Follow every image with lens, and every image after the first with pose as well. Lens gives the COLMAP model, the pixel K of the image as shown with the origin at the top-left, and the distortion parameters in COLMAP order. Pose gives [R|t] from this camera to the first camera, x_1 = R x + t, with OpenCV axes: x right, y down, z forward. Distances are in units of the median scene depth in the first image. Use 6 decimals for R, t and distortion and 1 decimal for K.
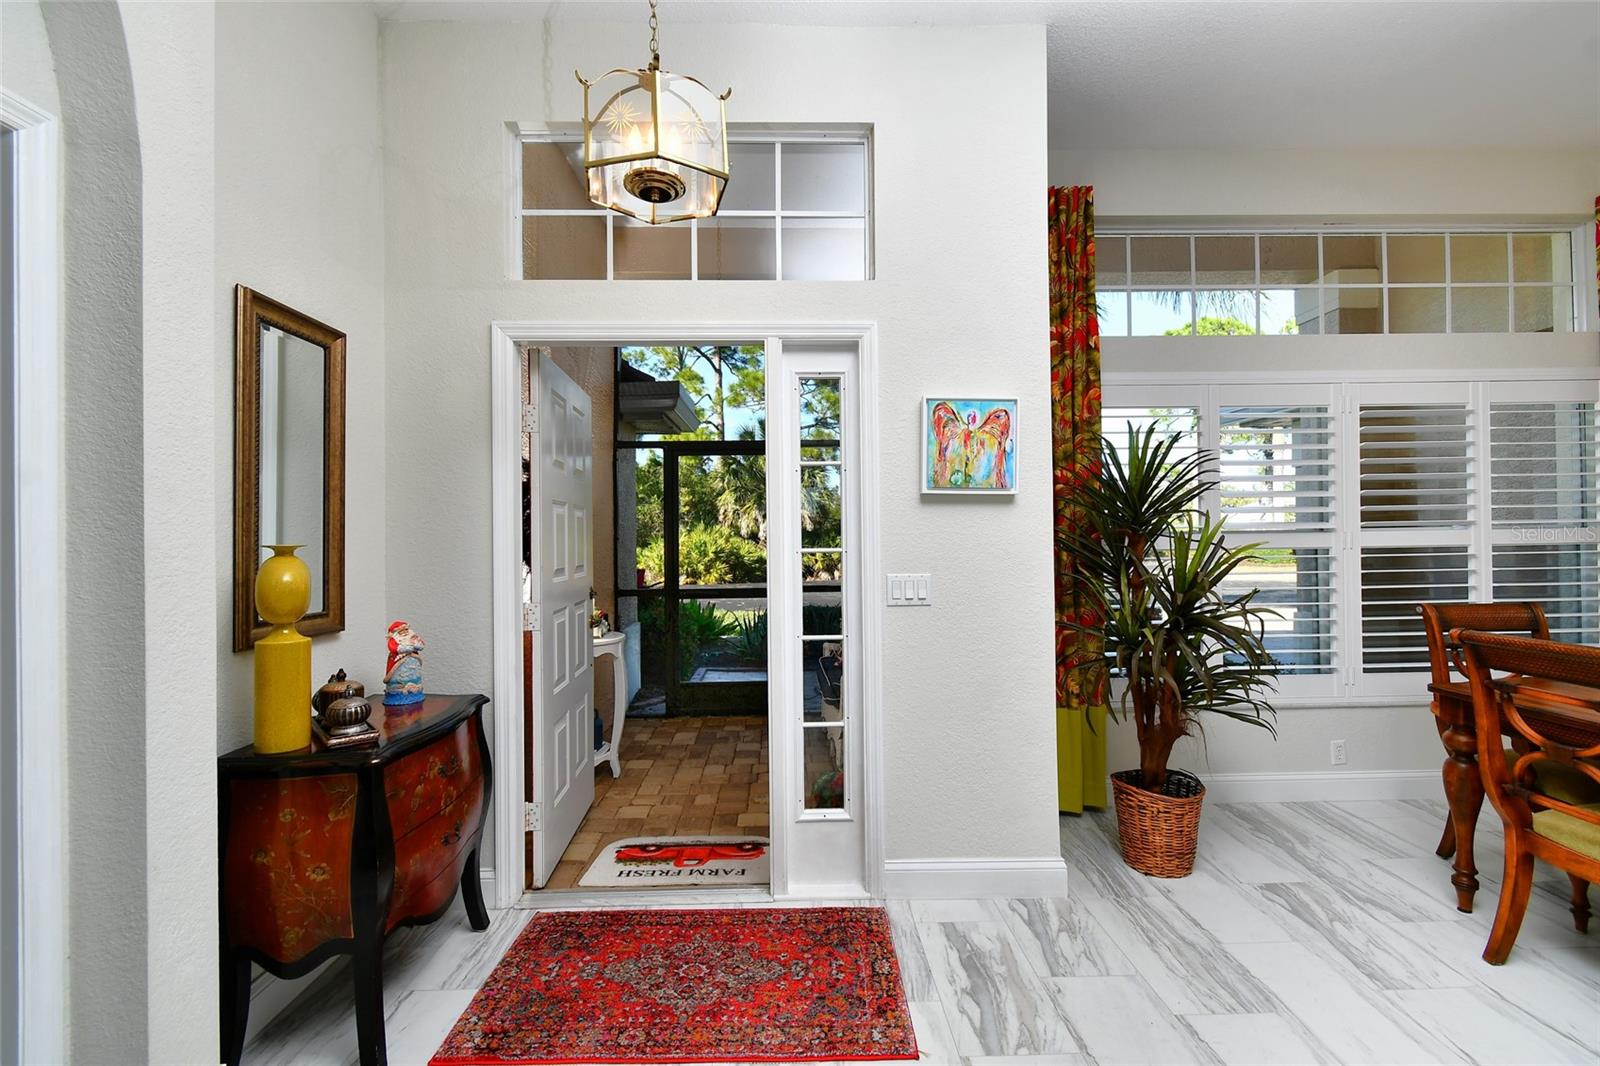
lens RADIAL K [[707.8, 0, 800.0], [0, 707.8, 533.0], [0, 0, 1]] dist [0.003927, -0.000287]
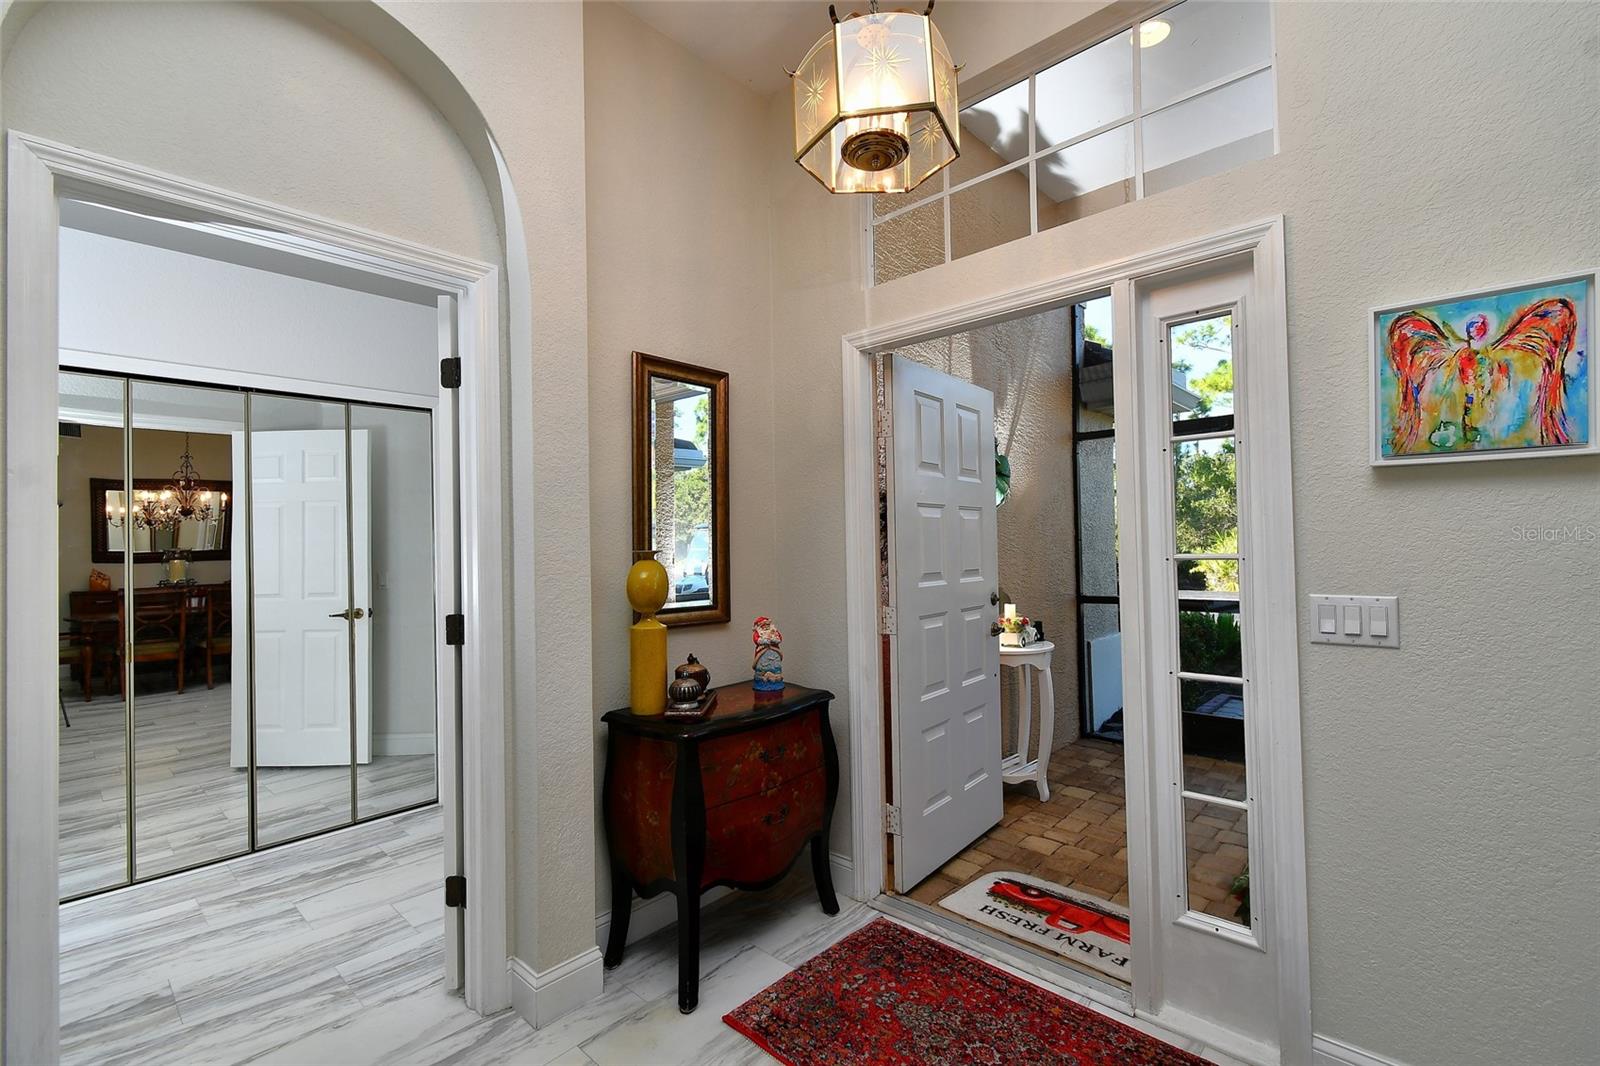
lens RADIAL K [[702.0, 0, 800.0], [0, 702.0, 533.0], [0, 0, 1]] dist [0.008811, -0.000357]
pose [[0.719766, -0.015816, -0.694036, 0.242275], [0.016231, 0.999851, -0.005951, -0.002250], [0.694027, -0.006982, 0.719915, 0.207977]]
